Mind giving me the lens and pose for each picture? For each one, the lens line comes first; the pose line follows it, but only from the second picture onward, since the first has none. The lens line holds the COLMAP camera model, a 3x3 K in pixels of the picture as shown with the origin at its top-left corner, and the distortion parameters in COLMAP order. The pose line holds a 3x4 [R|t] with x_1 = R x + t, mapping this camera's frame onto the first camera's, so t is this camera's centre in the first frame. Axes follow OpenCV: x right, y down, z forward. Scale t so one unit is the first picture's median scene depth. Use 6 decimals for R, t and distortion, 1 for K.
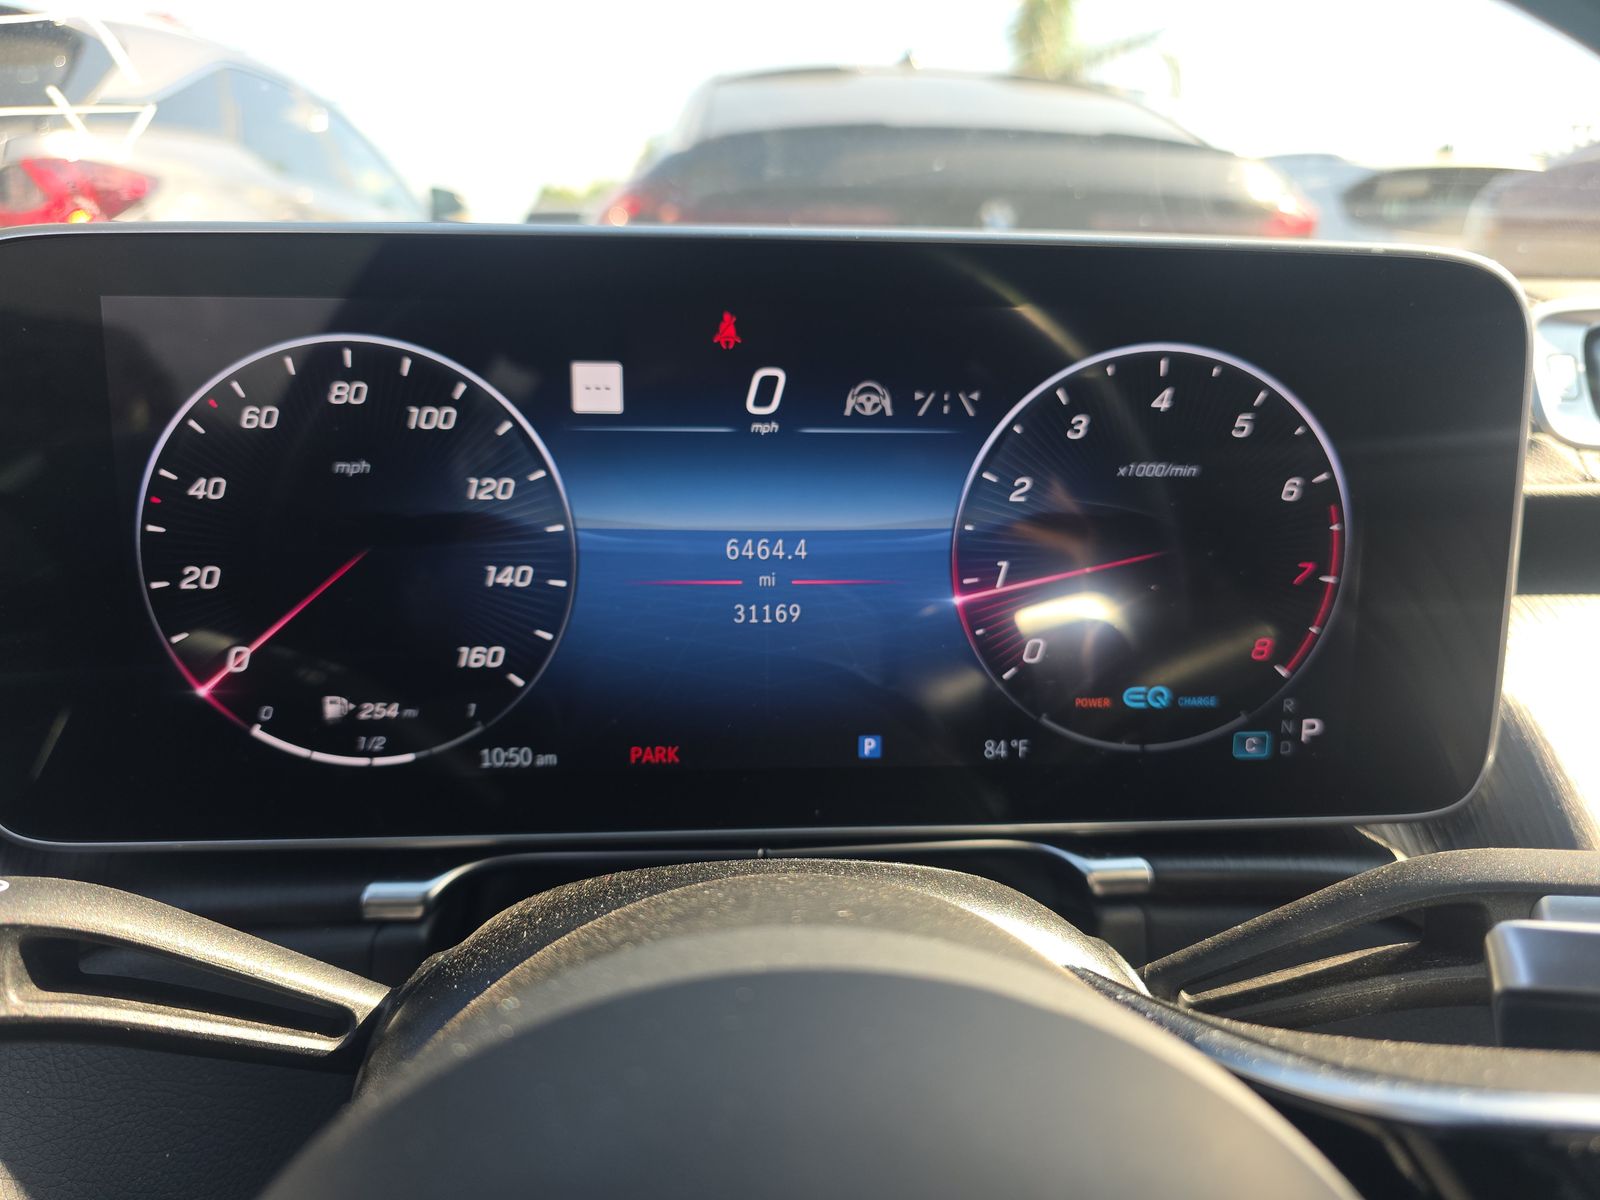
lens RADIAL K [[1092.5, 0, 813.4], [0, 1092.5, 583.4], [0, 0, 1]] dist [0.040749, -0.041288]
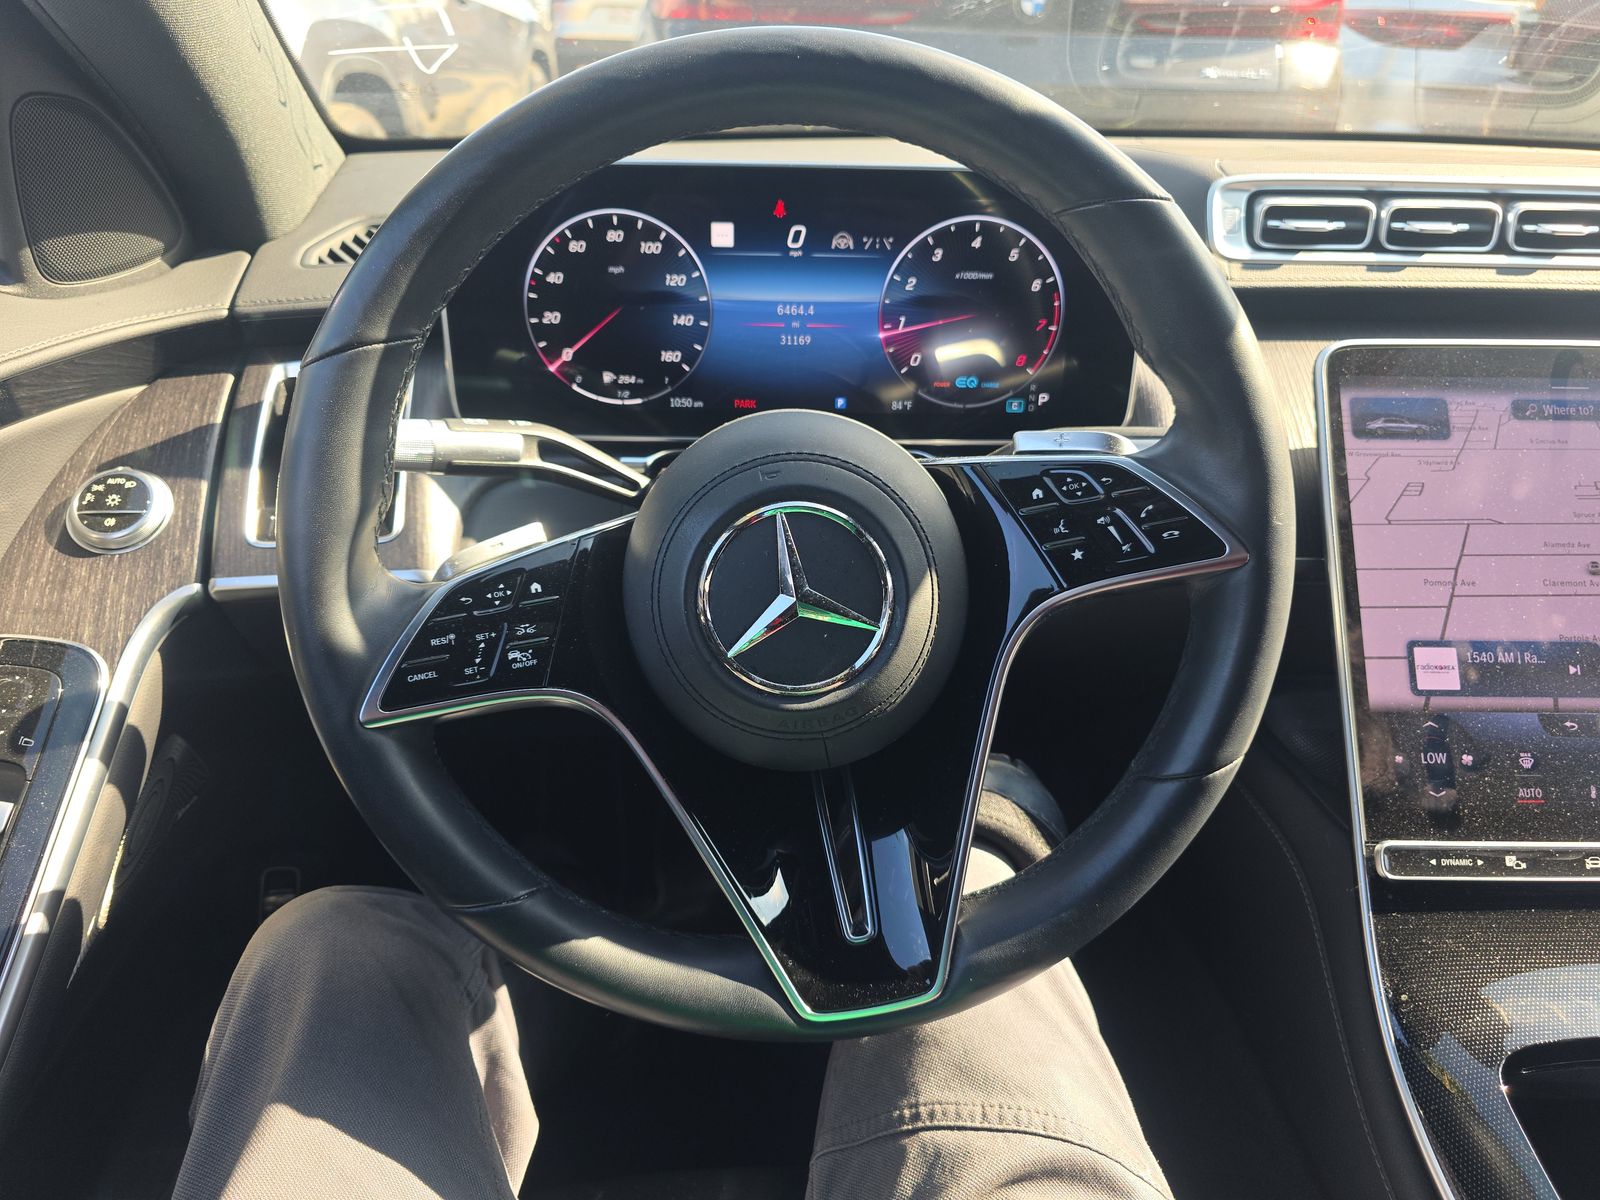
lens RADIAL K [[1092.5, 0, 808.8], [0, 1092.5, 589.8], [0, 0, 1]] dist [0.040749, -0.041288]
pose [[0.999521, 0.022264, -0.021479, 0.045144], [-0.017300, 0.977859, 0.208549, 0.061882], [0.025647, -0.208078, 0.977776, -1.329263]]
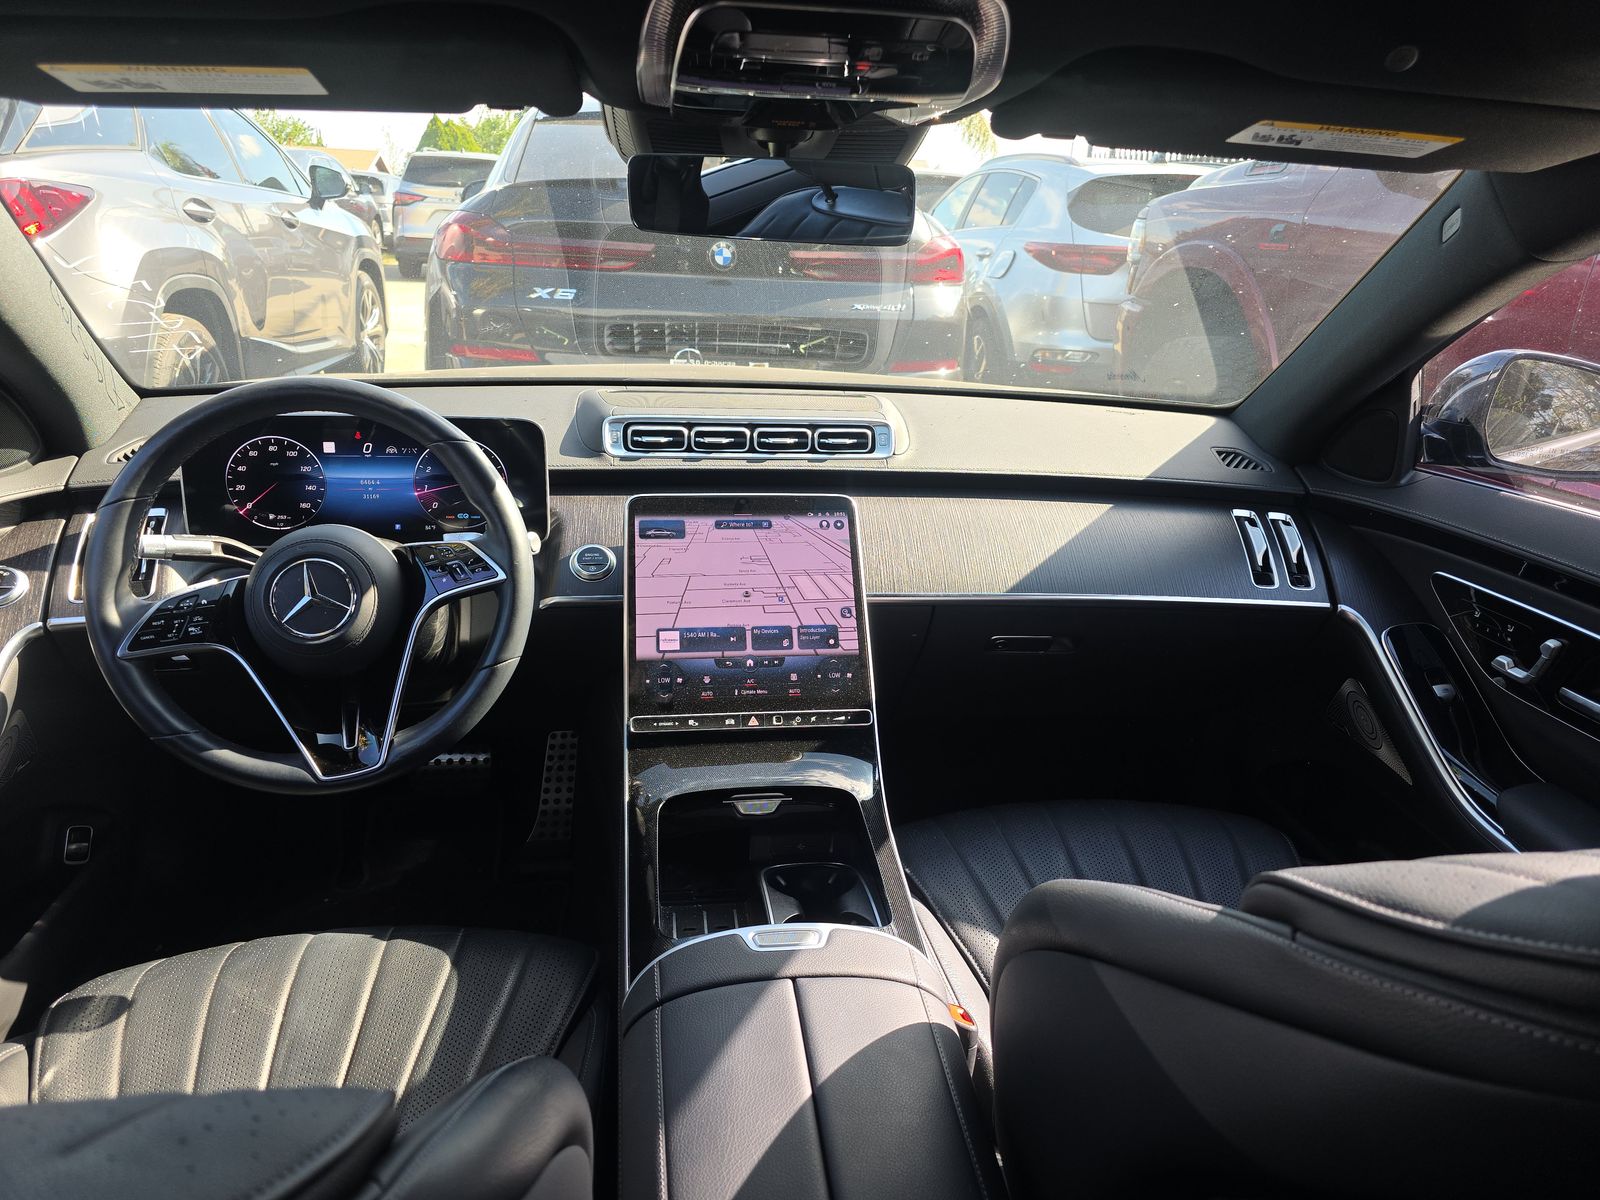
lens RADIAL K [[1092.5, 0, 848.0], [0, 1092.5, 590.8], [0, 0, 1]] dist [0.040749, -0.041288]
pose [[0.992410, -0.007903, 0.122720, 1.379367], [-0.000052, 0.997905, 0.064689, 0.124893], [-0.122974, -0.064204, 0.990331, -3.852271]]
